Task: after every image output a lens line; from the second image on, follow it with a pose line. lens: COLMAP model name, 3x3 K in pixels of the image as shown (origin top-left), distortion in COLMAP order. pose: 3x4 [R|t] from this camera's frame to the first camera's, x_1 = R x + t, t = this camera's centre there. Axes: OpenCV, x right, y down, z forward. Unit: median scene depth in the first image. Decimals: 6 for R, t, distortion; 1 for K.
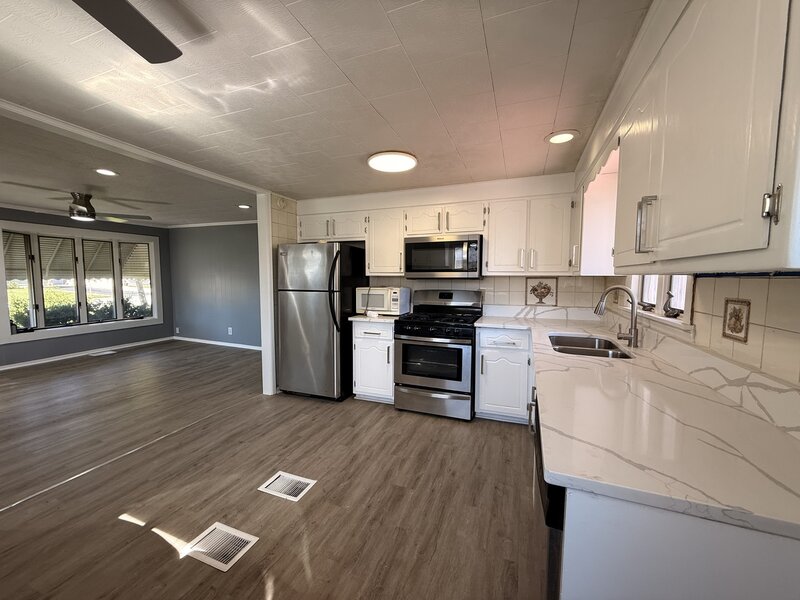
lens RADIAL K [[319.5, 0, 397.2], [0, 319.5, 300.1], [0, 0, 1]] dist [-0.000867, 0.000389]
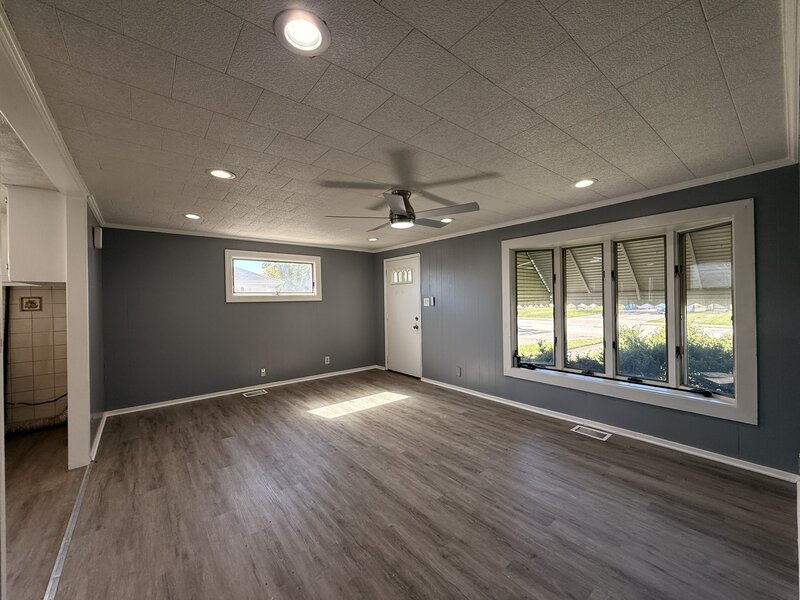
lens RADIAL K [[319.5, 0, 399.2], [0, 319.5, 302.4], [0, 0, 1]] dist [-0.000867, 0.000389]
pose [[-0.488366, 0.008750, -0.872595, -0.461537], [-0.056288, 0.997551, 0.041506, -0.147103], [0.870822, 0.069387, -0.486678, 1.888253]]
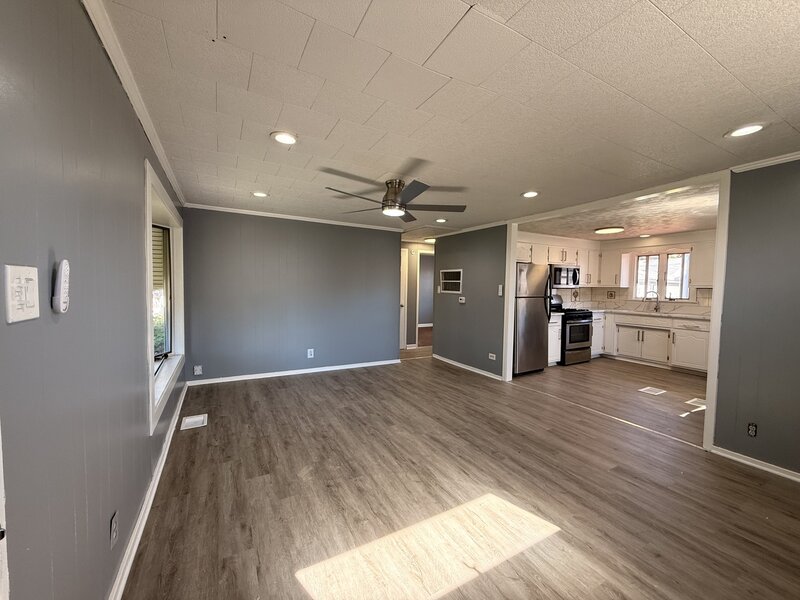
lens RADIAL K [[319.5, 0, 396.8], [0, 319.5, 300.8], [0, 0, 1]] dist [-0.000867, 0.000389]
pose [[0.636780, -0.033445, 0.770320, -2.191835], [0.048600, 0.998813, 0.003190, -0.058983], [-0.769512, 0.035406, 0.637650, 0.699291]]
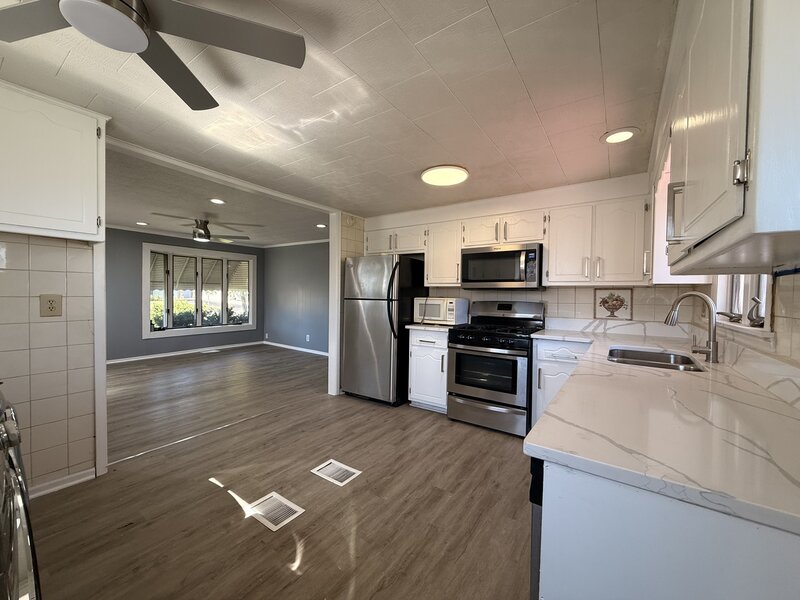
lens RADIAL K [[319.5, 0, 396.7], [0, 319.5, 300.2], [0, 0, 1]] dist [-0.000867, 0.000389]
pose [[0.972287, 0.016173, -0.233229, 0.076853], [-0.029581, 0.998097, -0.054103, 0.036328], [0.231910, 0.059502, 0.970916, -0.033987]]
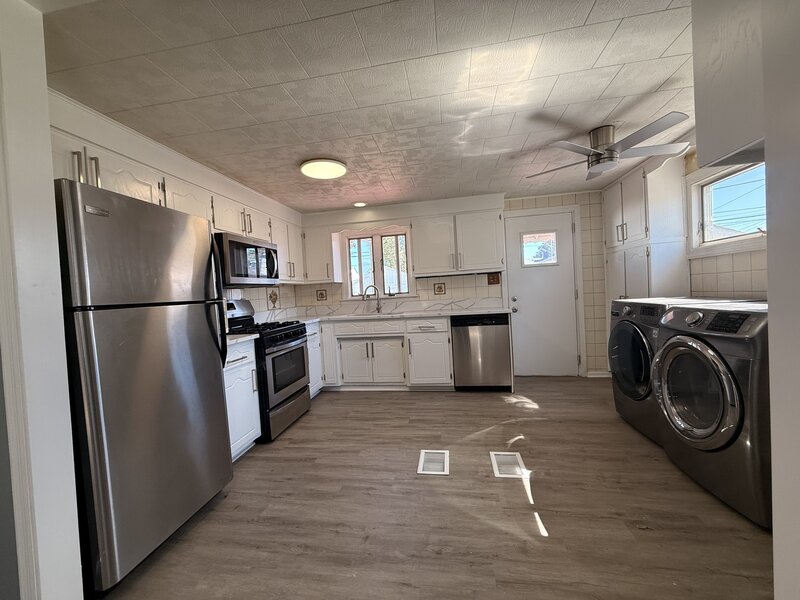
lens RADIAL K [[319.5, 0, 397.4], [0, 319.5, 299.8], [0, 0, 1]] dist [-0.000867, 0.000389]
pose [[-0.205455, -0.017307, 0.978514, -1.016047], [0.128265, 0.990743, 0.044455, -0.015963], [-0.970225, 0.134642, -0.201333, 0.944205]]
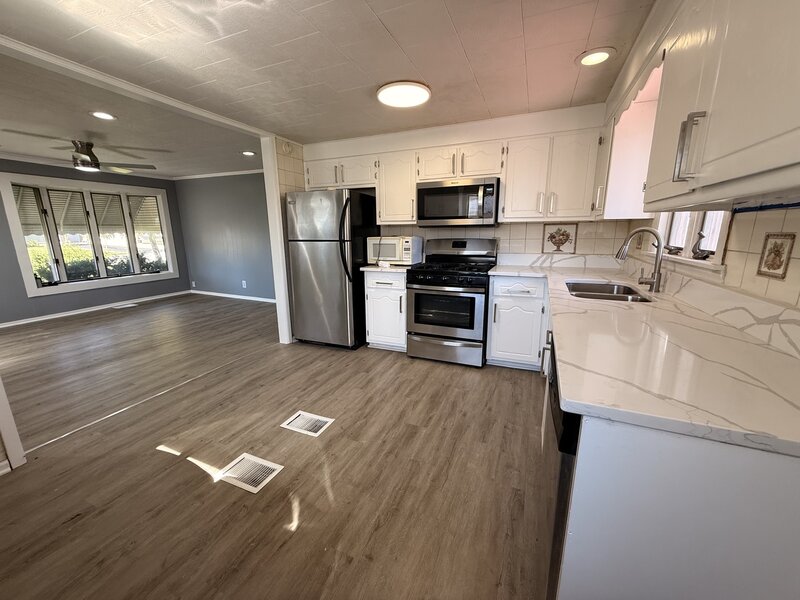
lens RADIAL K [[319.5, 0, 397.2], [0, 319.5, 300.0], [0, 0, 1]] dist [-0.000867, 0.000389]
pose [[0.999382, -0.004324, -0.034894, -0.004160], [0.009139, 0.990244, 0.139043, 0.021168], [0.033953, -0.139276, 0.989671, 0.009533]]
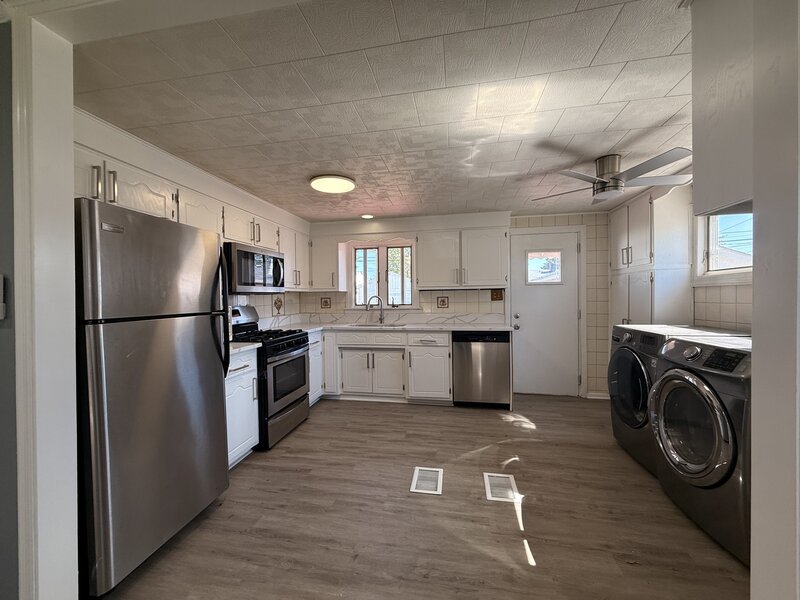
lens RADIAL K [[319.5, 0, 397.5], [0, 319.5, 300.0], [0, 0, 1]] dist [-0.000867, 0.000389]
pose [[-0.189178, -0.012507, 0.981863, -1.030167], [0.084087, 0.996040, 0.028888, -0.048650], [-0.978336, 0.088027, -0.187377, 0.933720]]
